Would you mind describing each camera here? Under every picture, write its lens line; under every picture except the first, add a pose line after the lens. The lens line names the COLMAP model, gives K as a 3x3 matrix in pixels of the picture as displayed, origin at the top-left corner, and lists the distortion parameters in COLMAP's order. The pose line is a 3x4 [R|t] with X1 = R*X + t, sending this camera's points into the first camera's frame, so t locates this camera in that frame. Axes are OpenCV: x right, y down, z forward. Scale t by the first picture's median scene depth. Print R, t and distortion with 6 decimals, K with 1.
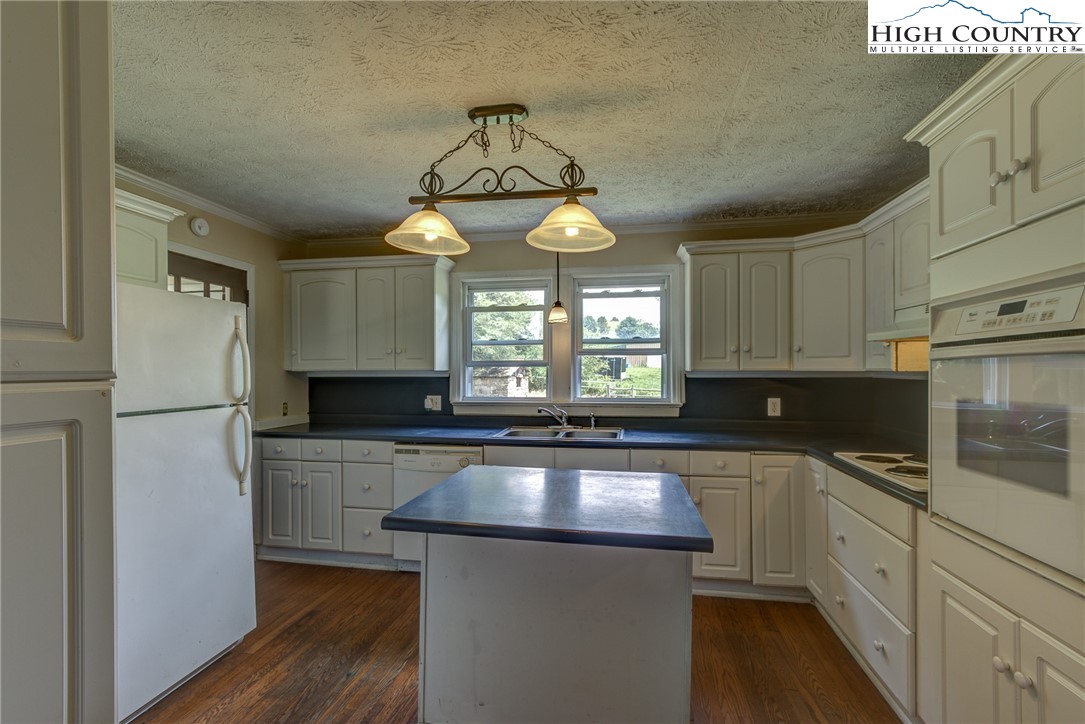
lens RADIAL K [[494.6, 0, 539.8], [0, 494.6, 368.3], [0, 0, 1]] dist [0.000588, 0.000142]
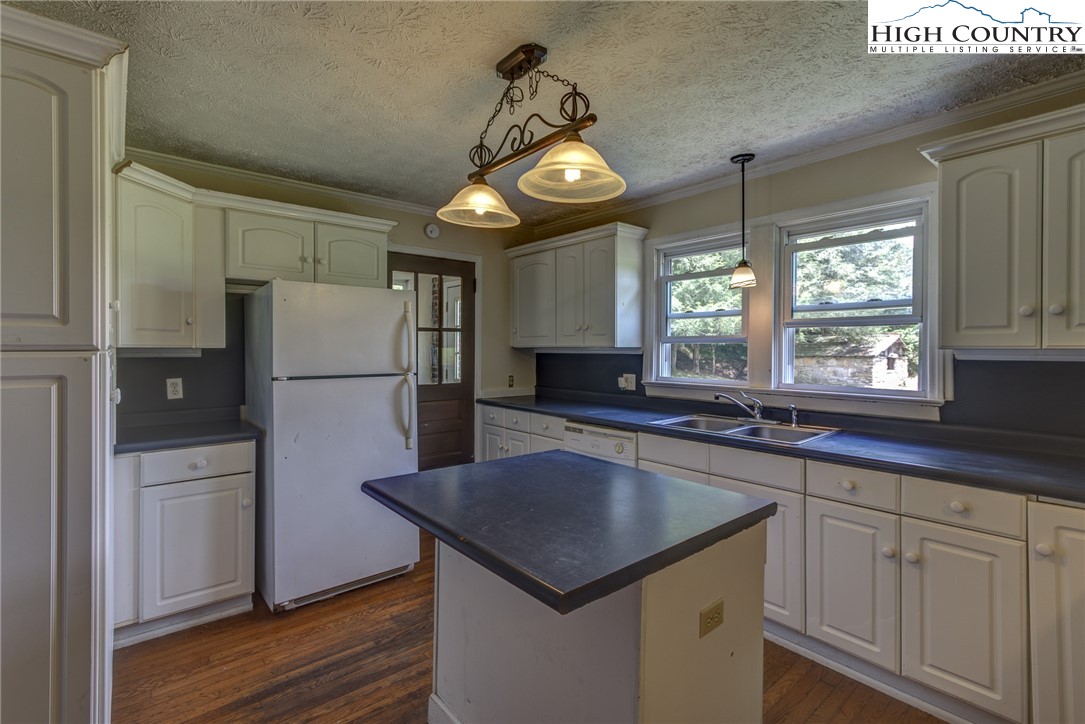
lens RADIAL K [[505.6, 0, 538.9], [0, 505.6, 349.5], [0, 0, 1]] dist [0.005760, 0.001381]
pose [[0.769745, 0.005665, -0.638326, 0.300033], [-0.001288, 0.999972, 0.007322, 0.001730], [0.638350, -0.004814, 0.769731, 0.172413]]
